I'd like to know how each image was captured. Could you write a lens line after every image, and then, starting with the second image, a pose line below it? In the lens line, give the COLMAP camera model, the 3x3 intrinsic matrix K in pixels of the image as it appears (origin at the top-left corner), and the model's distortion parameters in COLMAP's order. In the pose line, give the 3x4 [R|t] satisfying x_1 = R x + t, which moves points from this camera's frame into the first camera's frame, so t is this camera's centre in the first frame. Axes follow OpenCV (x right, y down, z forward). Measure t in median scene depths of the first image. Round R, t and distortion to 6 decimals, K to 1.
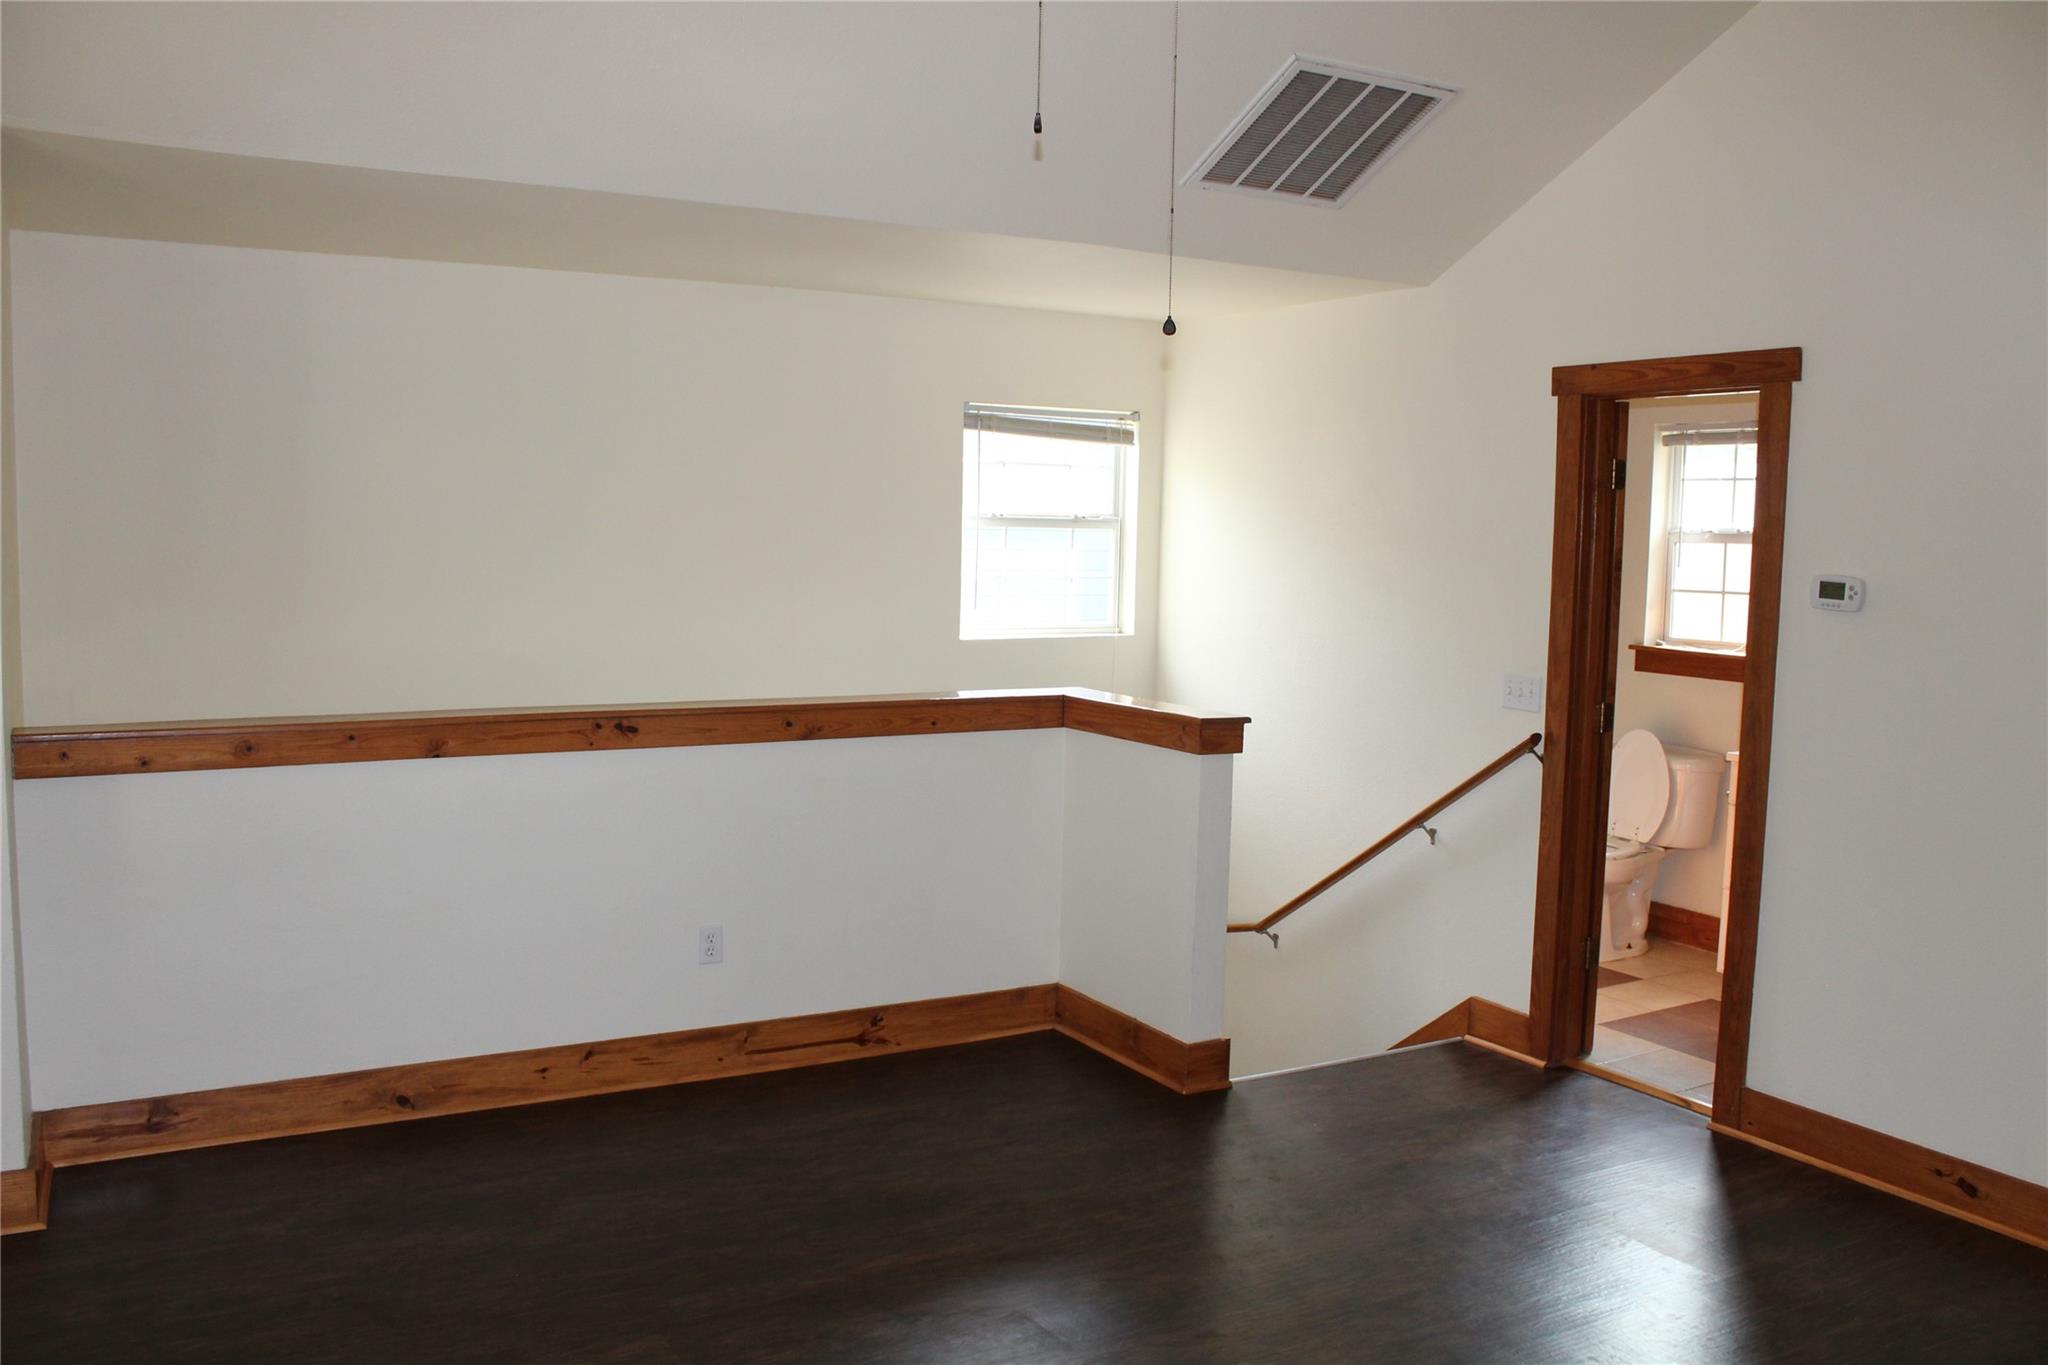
lens RADIAL K [[1678.4, 0, 1014.5], [0, 1678.4, 697.6], [0, 0, 1]] dist [-0.171078, 0.140501]
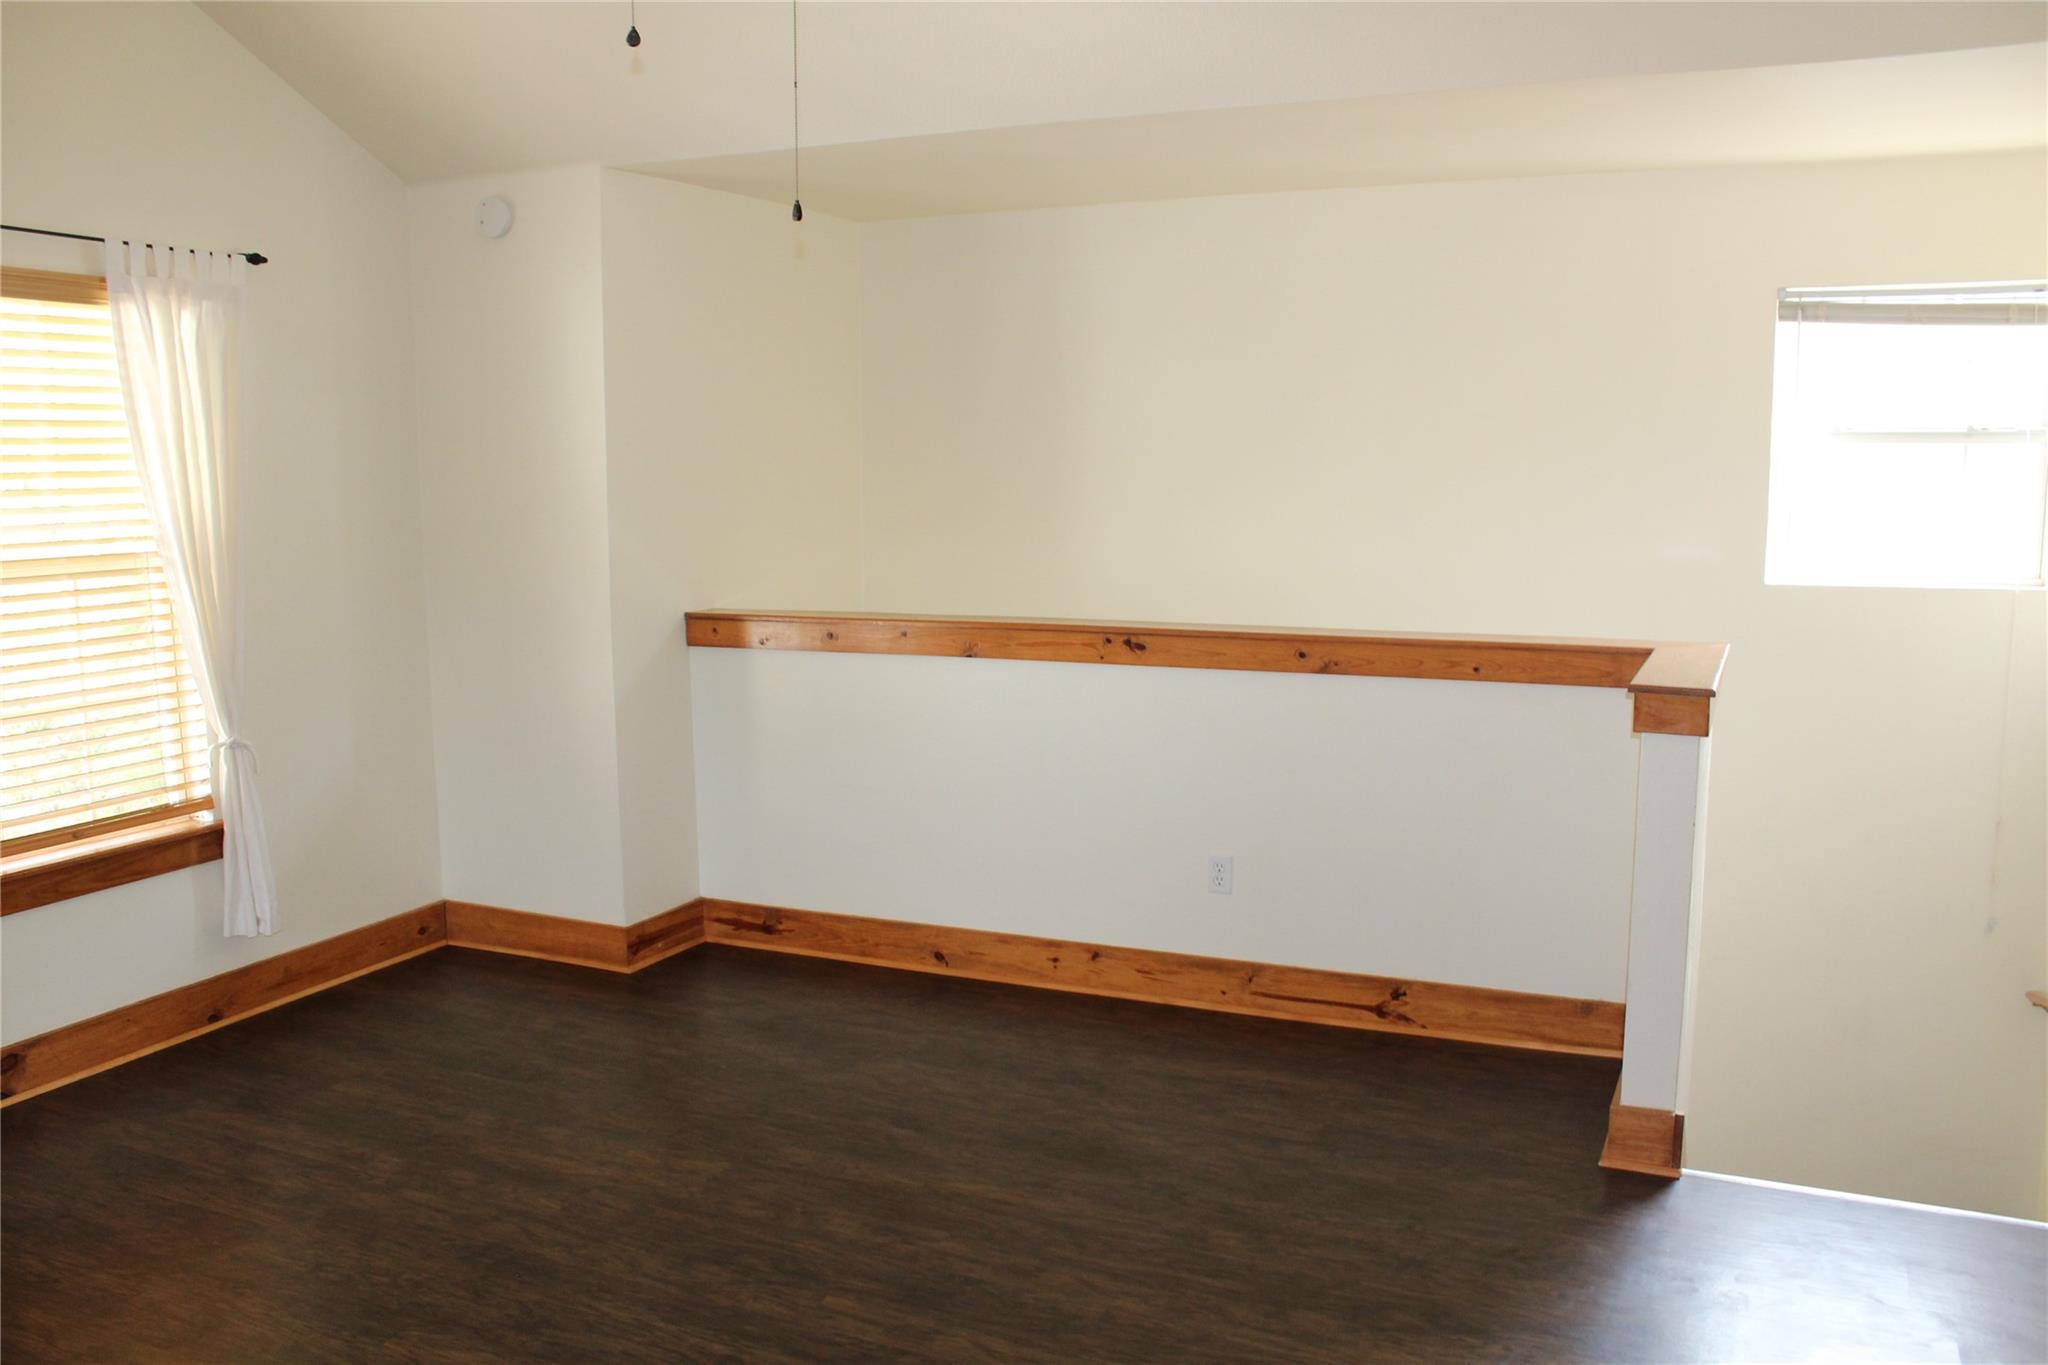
lens RADIAL K [[1678.4, 0, 1014.5], [0, 1678.4, 697.6], [0, 0, 1]] dist [-0.171078, 0.140501]
pose [[0.585549, 0.092664, -0.805323, 0.527169], [-0.061938, 0.995655, 0.069530, -0.015486], [0.808267, 0.009167, 0.588745, 0.322332]]
